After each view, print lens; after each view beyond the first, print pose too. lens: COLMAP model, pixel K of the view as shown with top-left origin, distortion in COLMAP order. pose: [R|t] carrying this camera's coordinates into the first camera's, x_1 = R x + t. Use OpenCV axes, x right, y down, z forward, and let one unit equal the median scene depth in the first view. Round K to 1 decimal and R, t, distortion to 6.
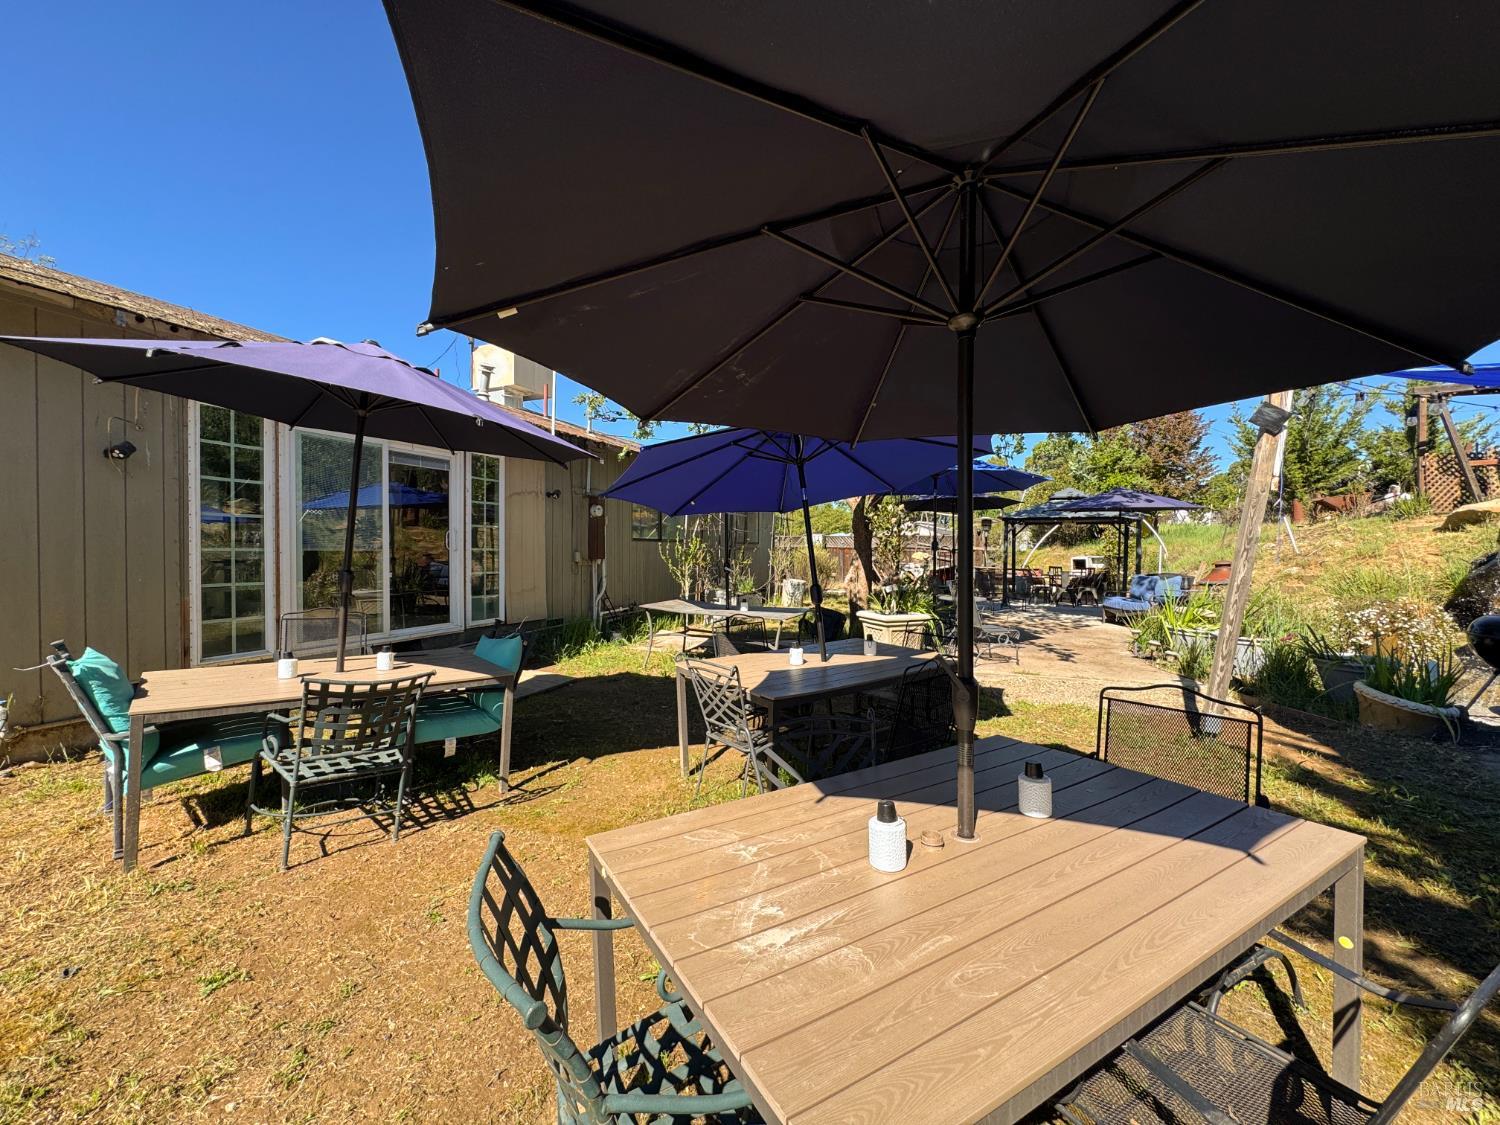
lens RADIAL K [[599.2, 0, 750.2], [0, 599.2, 557.5], [0, 0, 1]] dist [-0.002442, 0.000534]
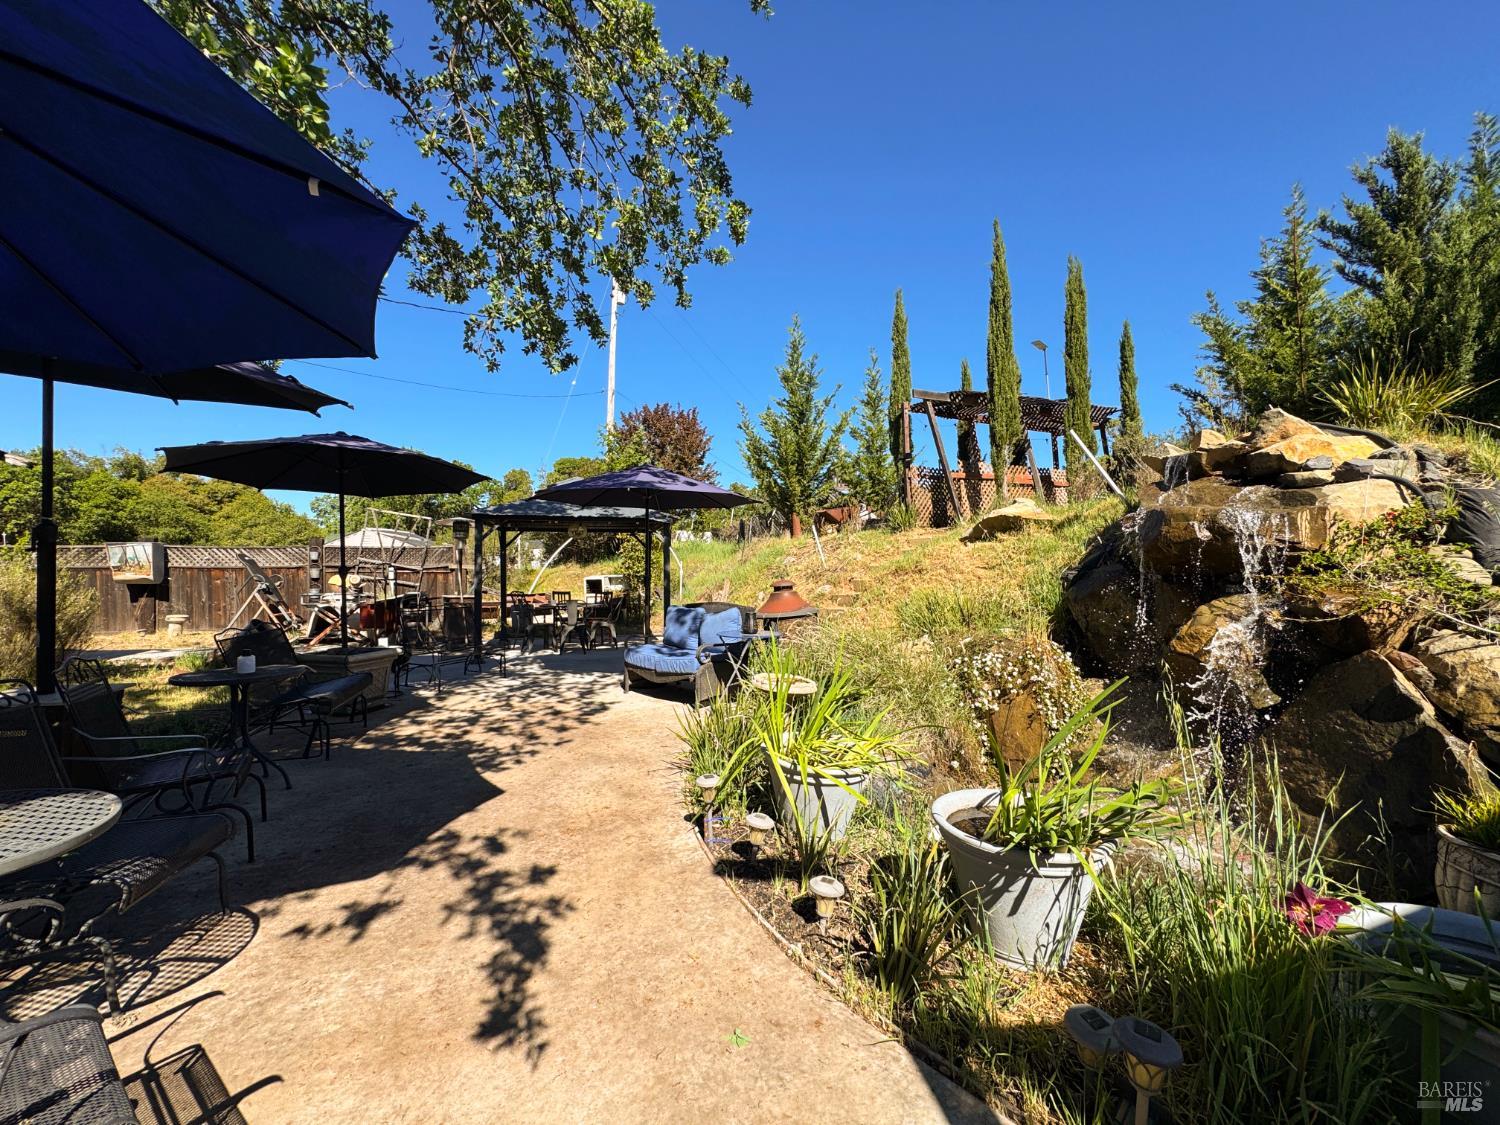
lens RADIAL K [[599.2, 0, 750.2], [0, 599.2, 563.2], [0, 0, 1]] dist [-0.002442, 0.000534]
pose [[0.732907, -0.005560, 0.680306, 0.219194], [0.020187, 0.999704, -0.013578, -0.004310], [-0.680029, 0.023685, 0.732802, 0.379574]]
